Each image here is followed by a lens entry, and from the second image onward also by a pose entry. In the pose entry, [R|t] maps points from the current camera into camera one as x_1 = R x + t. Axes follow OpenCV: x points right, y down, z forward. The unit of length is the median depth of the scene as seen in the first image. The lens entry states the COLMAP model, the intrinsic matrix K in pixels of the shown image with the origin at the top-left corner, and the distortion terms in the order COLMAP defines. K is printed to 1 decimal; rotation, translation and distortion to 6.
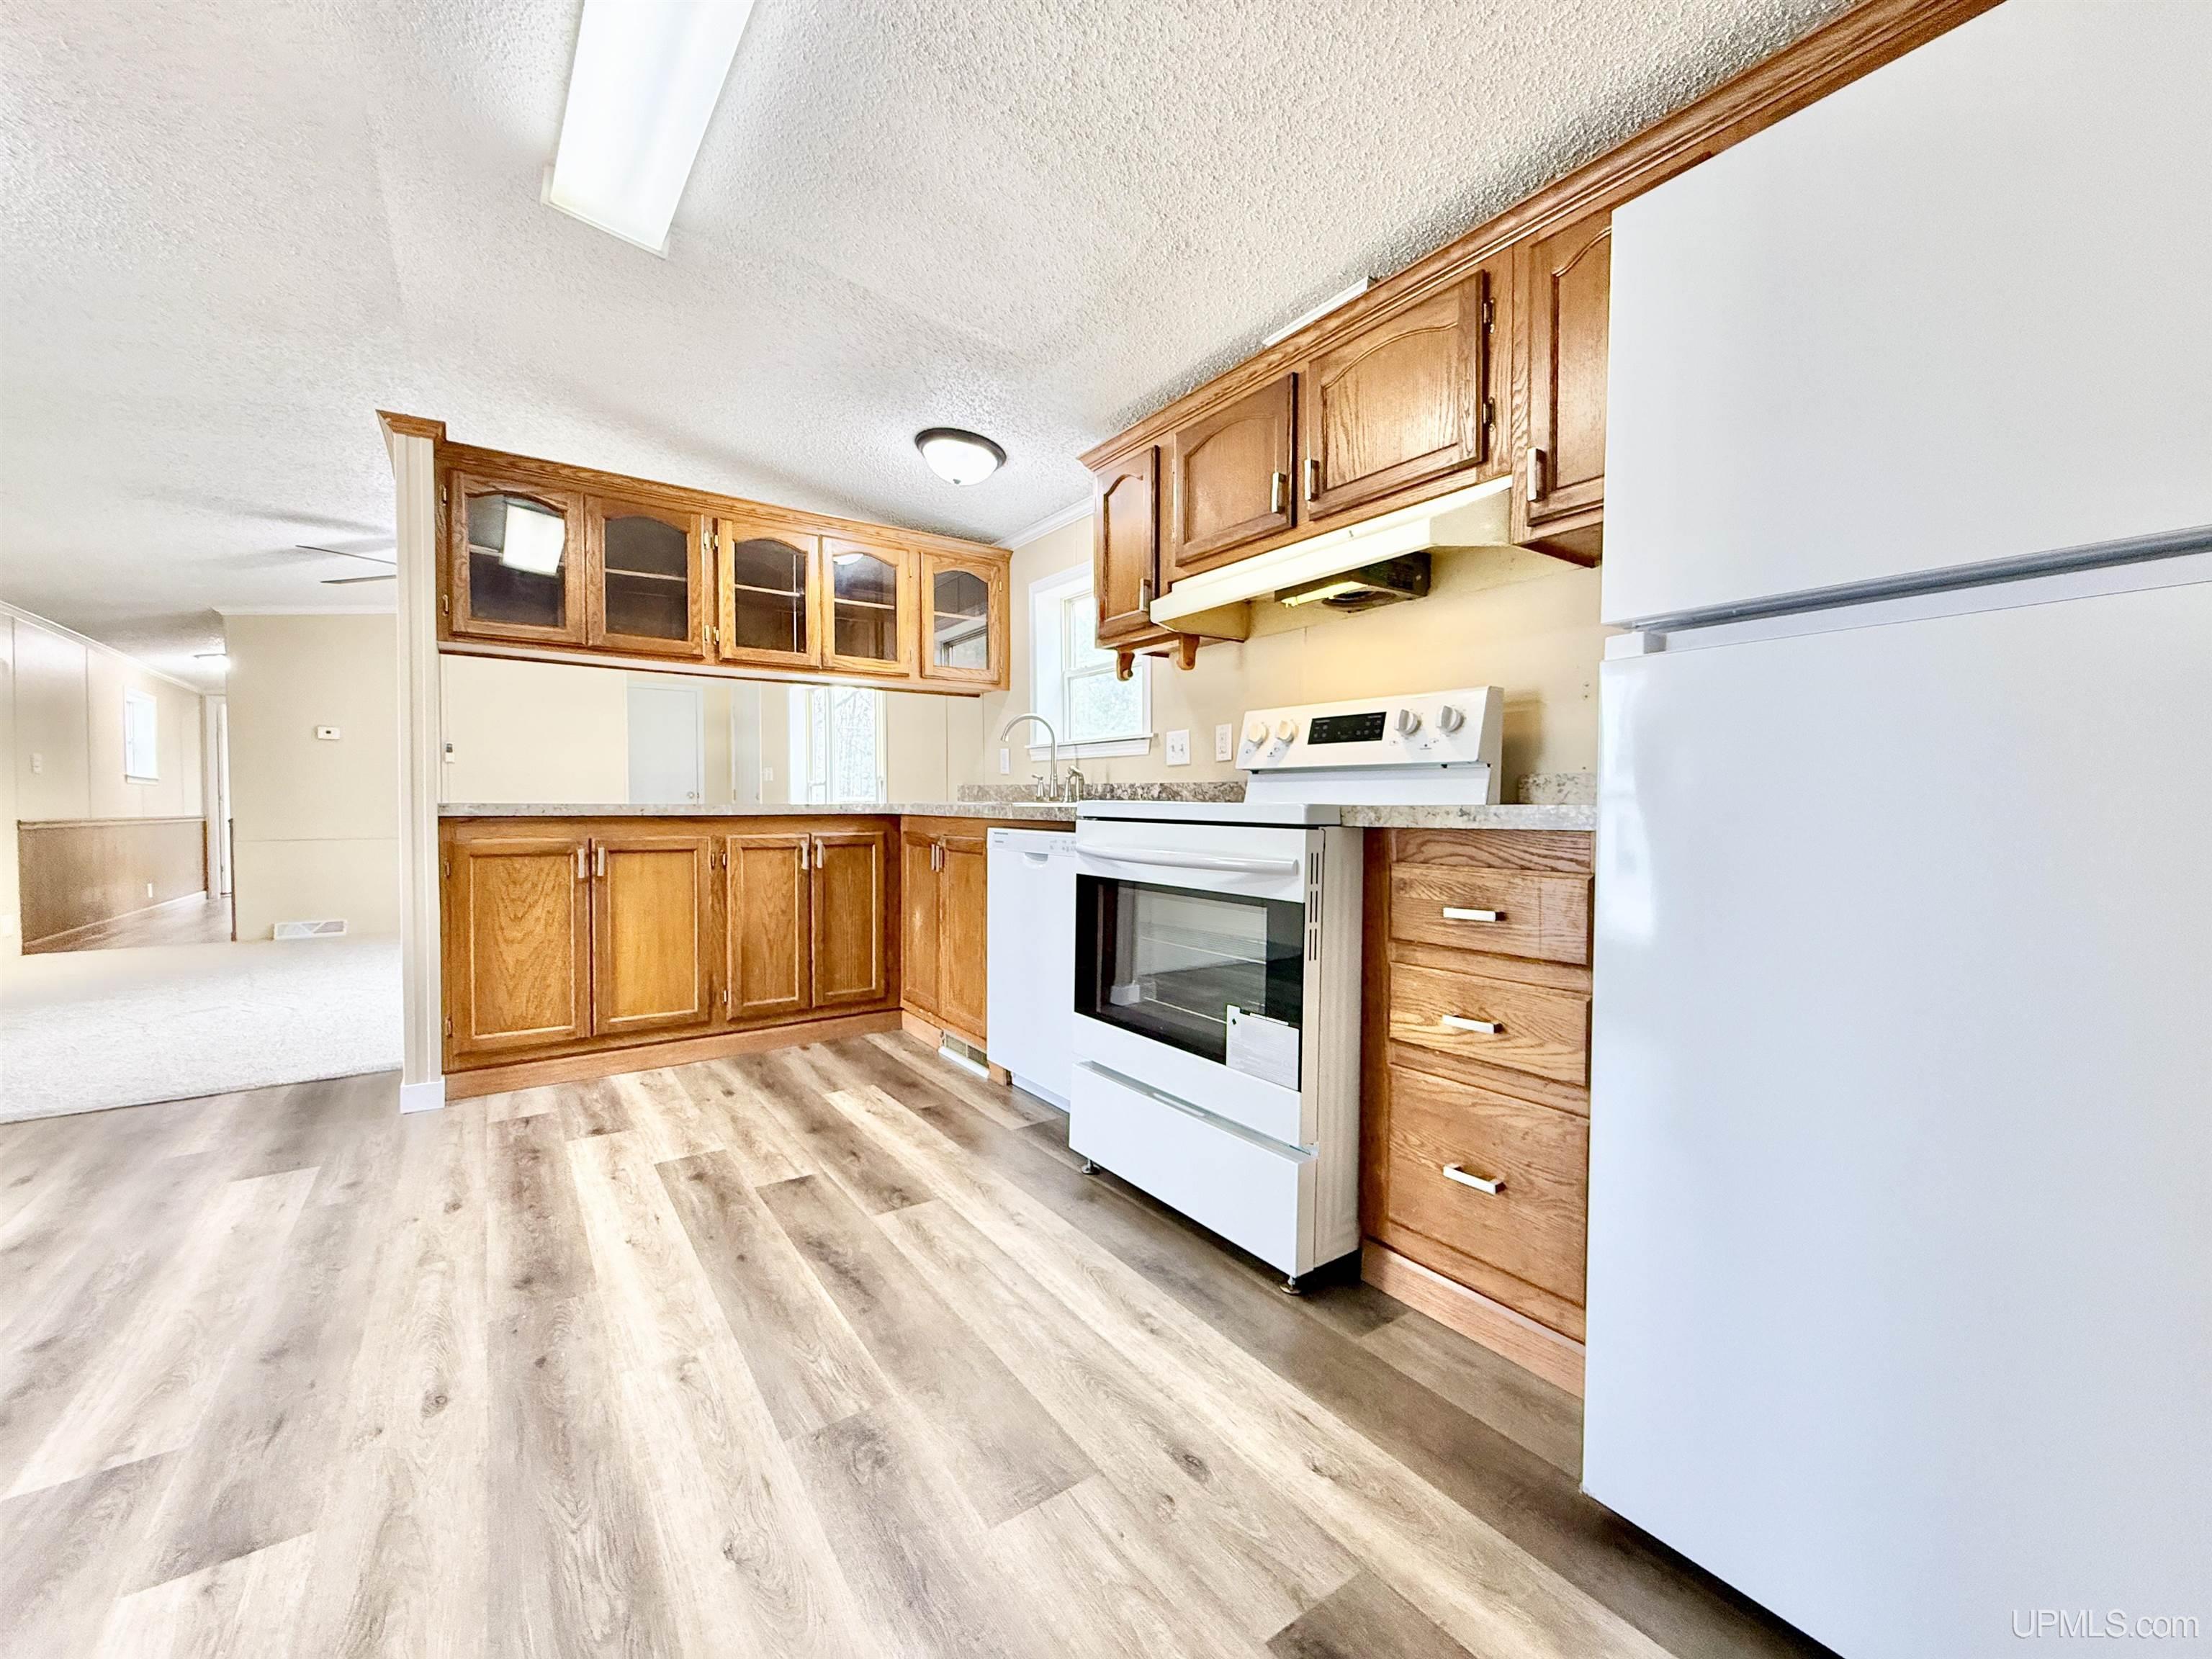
lens RADIAL K [[882.3, 0, 1096.3], [0, 882.3, 826.8], [0, 0, 1]] dist [-0.000456, -0.000144]
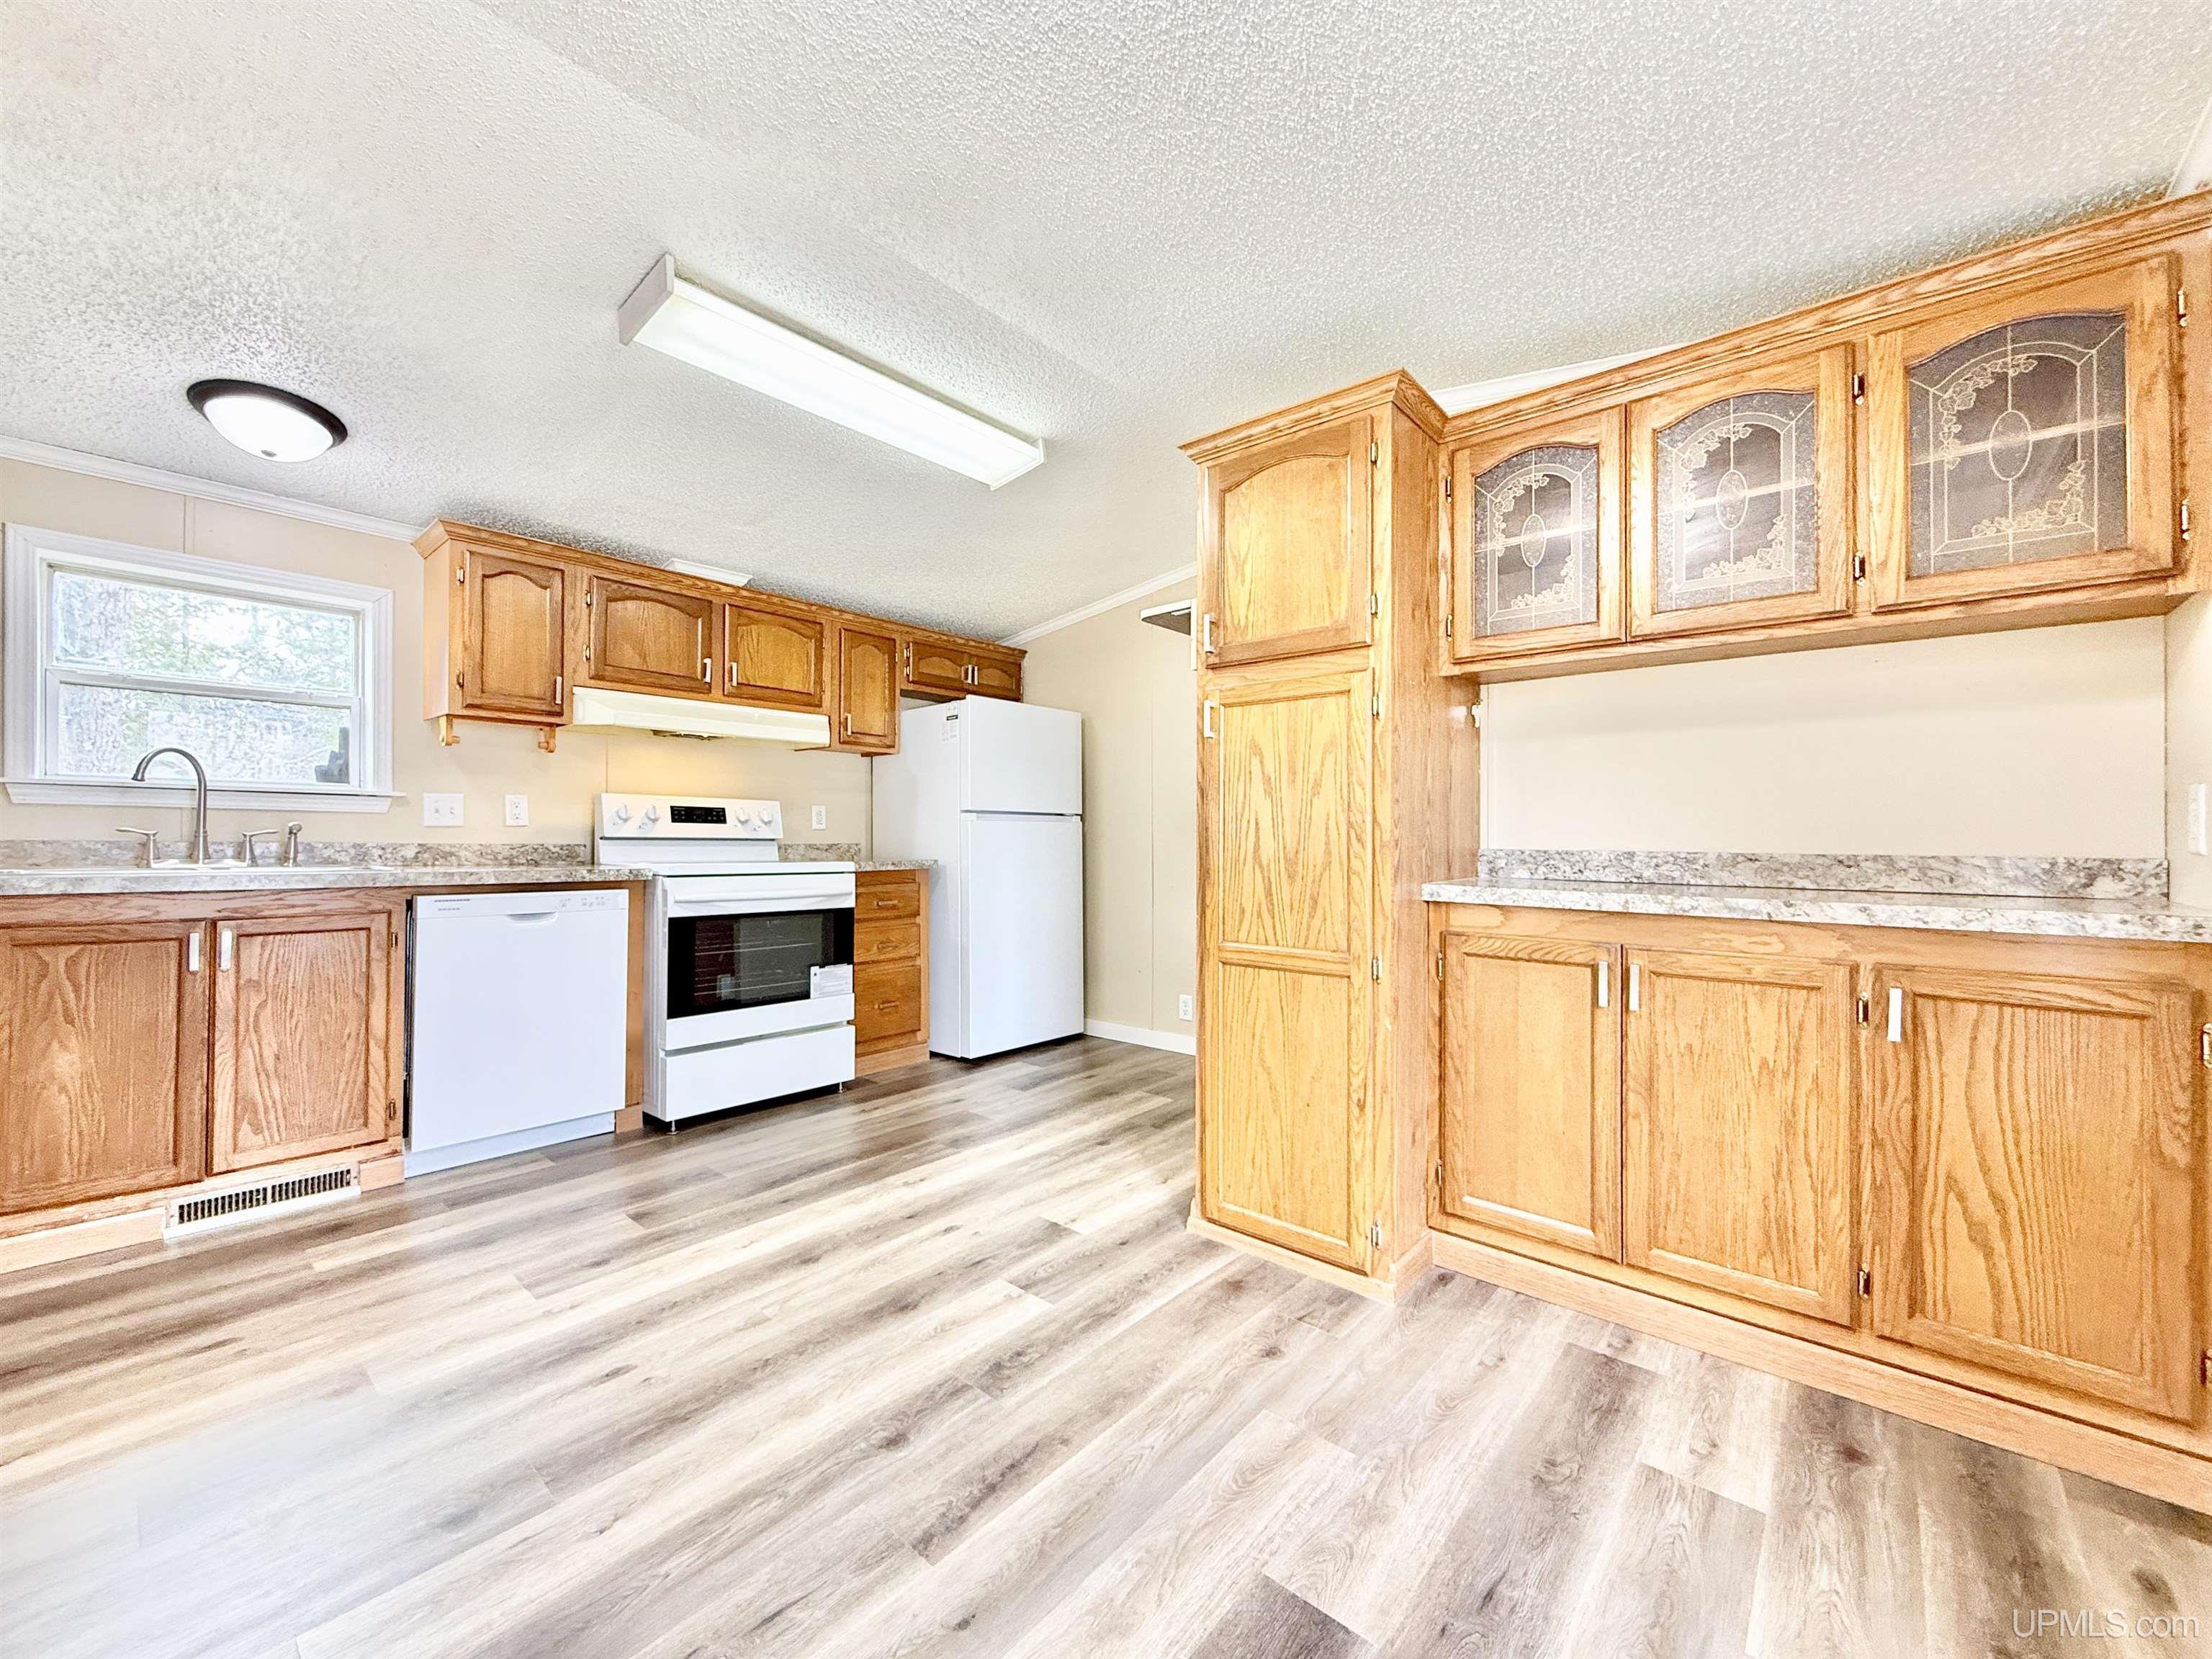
lens RADIAL K [[882.3, 0, 1097.8], [0, 882.3, 828.1], [0, 0, 1]] dist [-0.000456, -0.000144]
pose [[-0.239478, 0.006788, 0.970878, -1.506931], [0.018298, 0.999830, -0.002477, -0.069598], [-0.970729, 0.017172, -0.239561, 0.679757]]
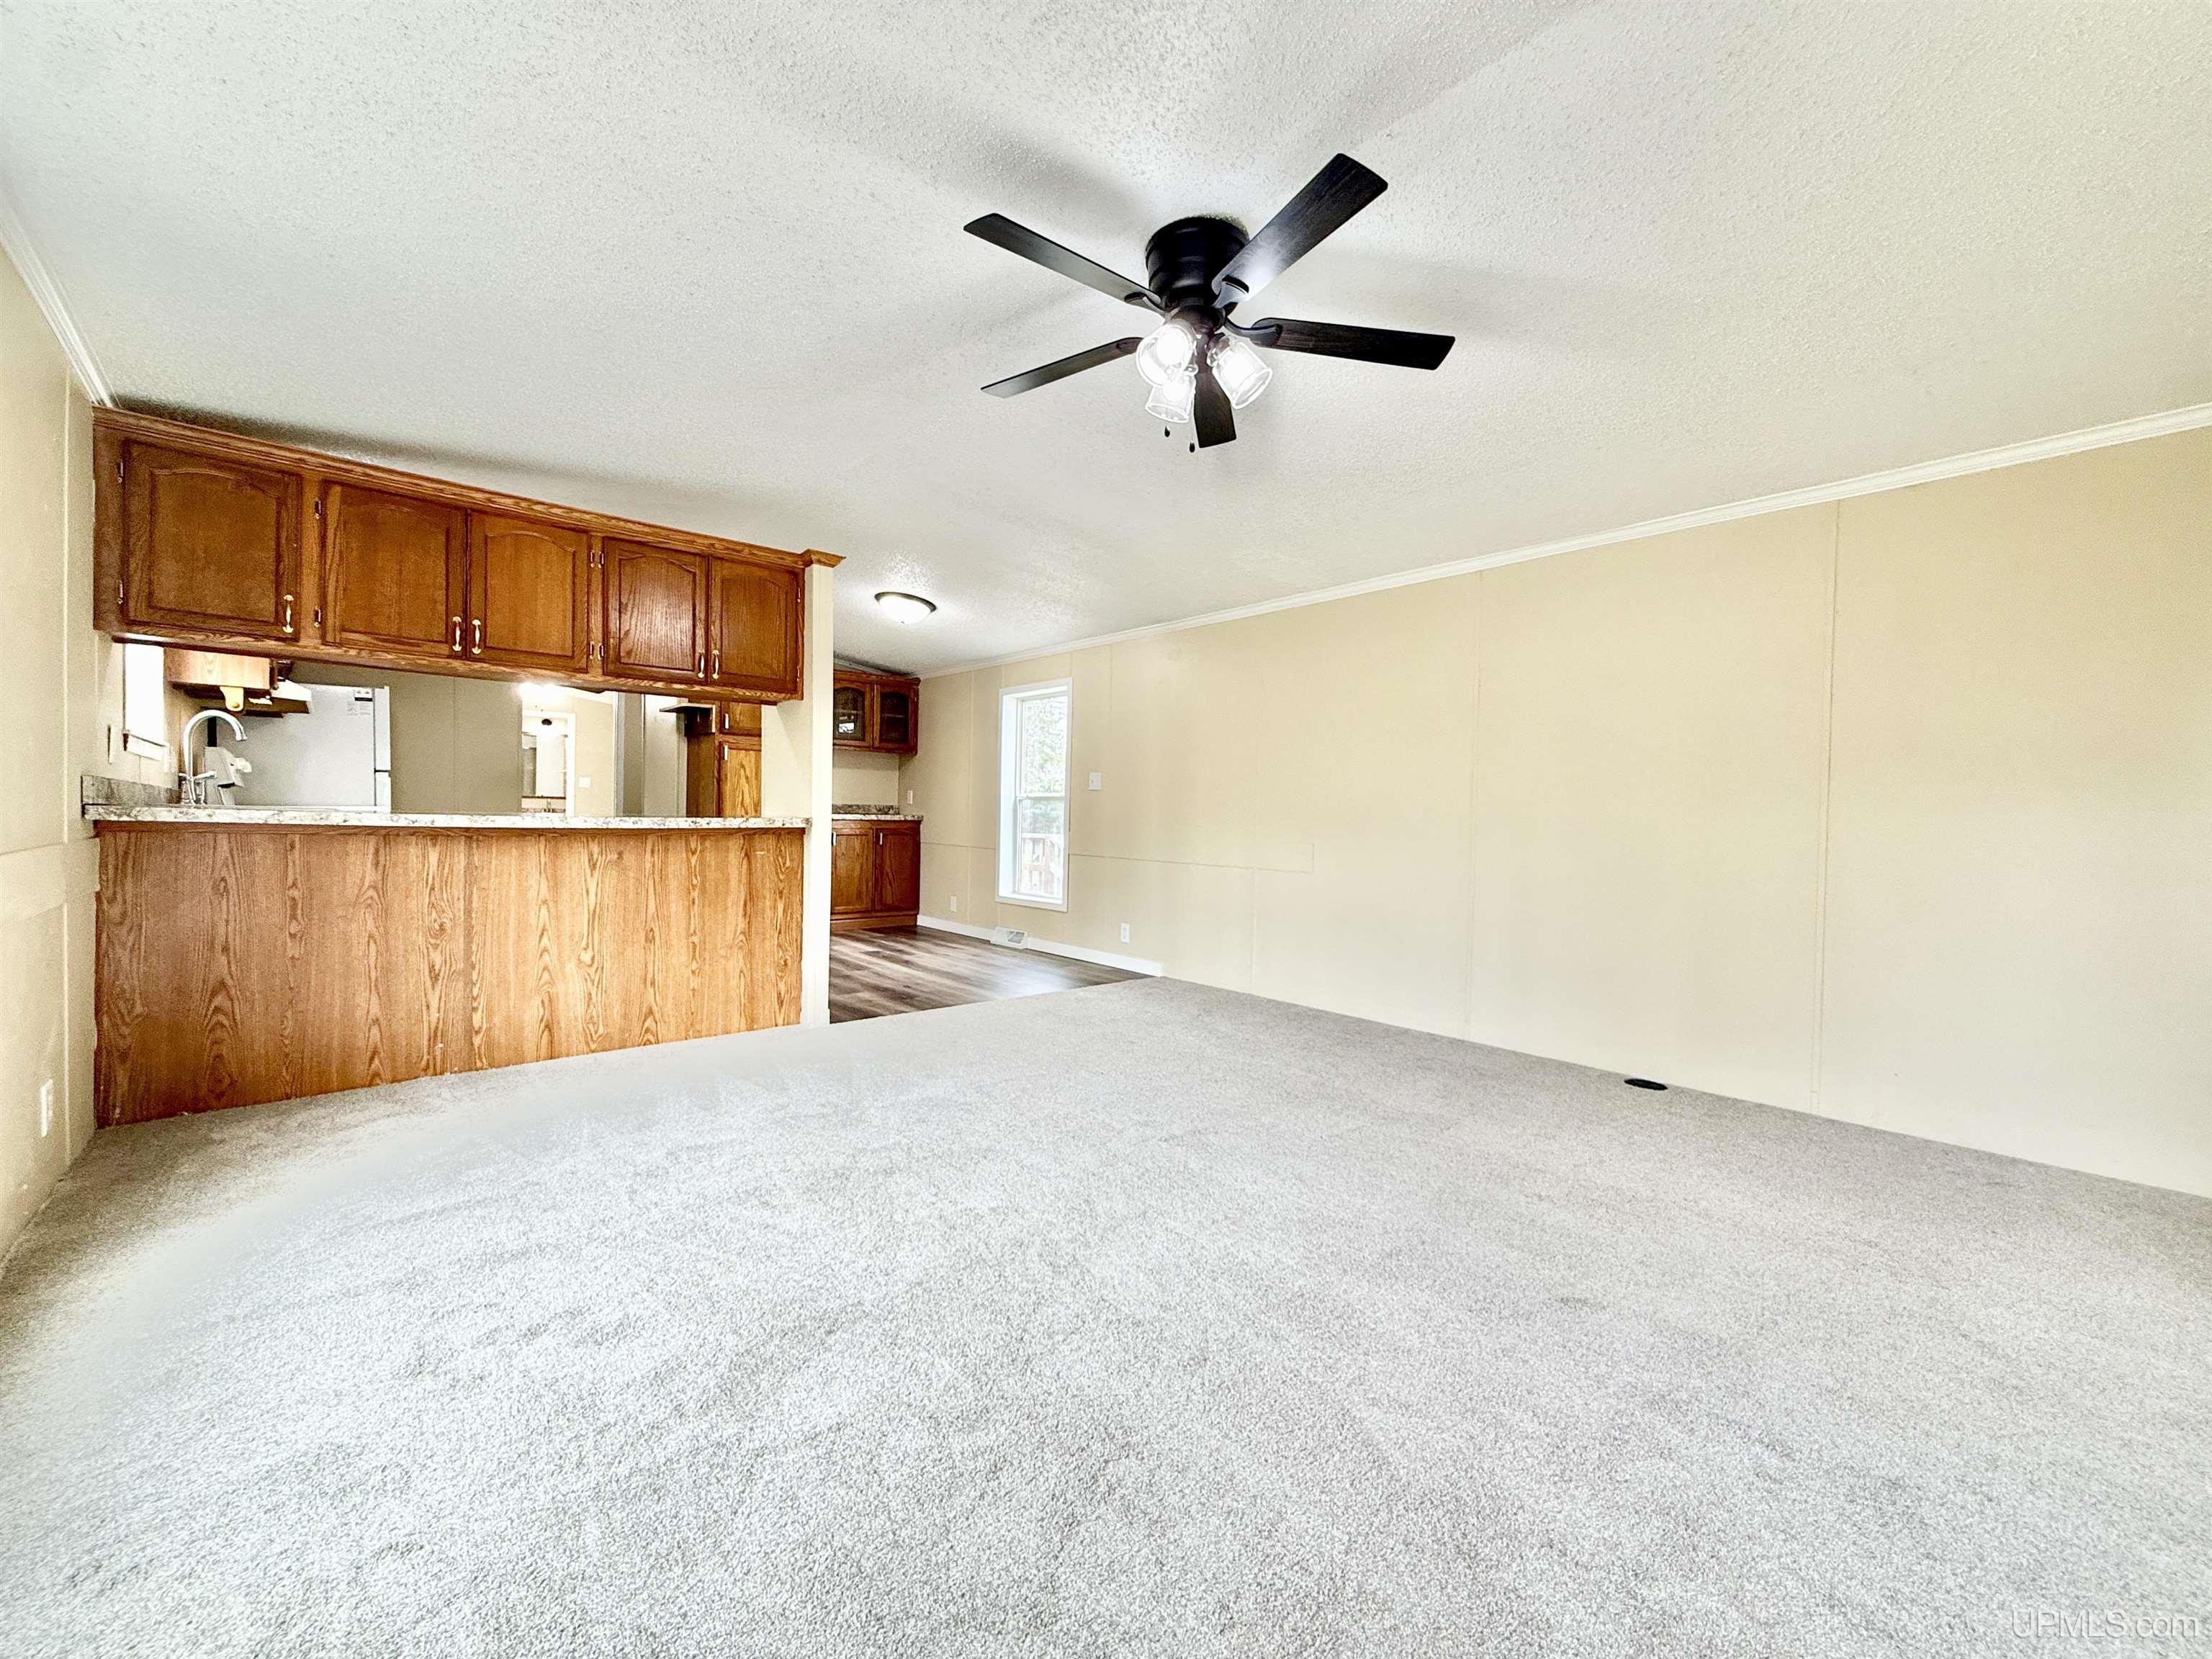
lens RADIAL K [[882.3, 0, 1105.5], [0, 882.3, 829.8], [0, 0, 1]] dist [-0.000456, -0.000144]
pose [[-0.993242, -0.020892, -0.114168, -1.423512], [-0.025721, 0.998828, 0.040993, -0.097879], [0.113178, 0.043653, -0.992615, 3.191974]]
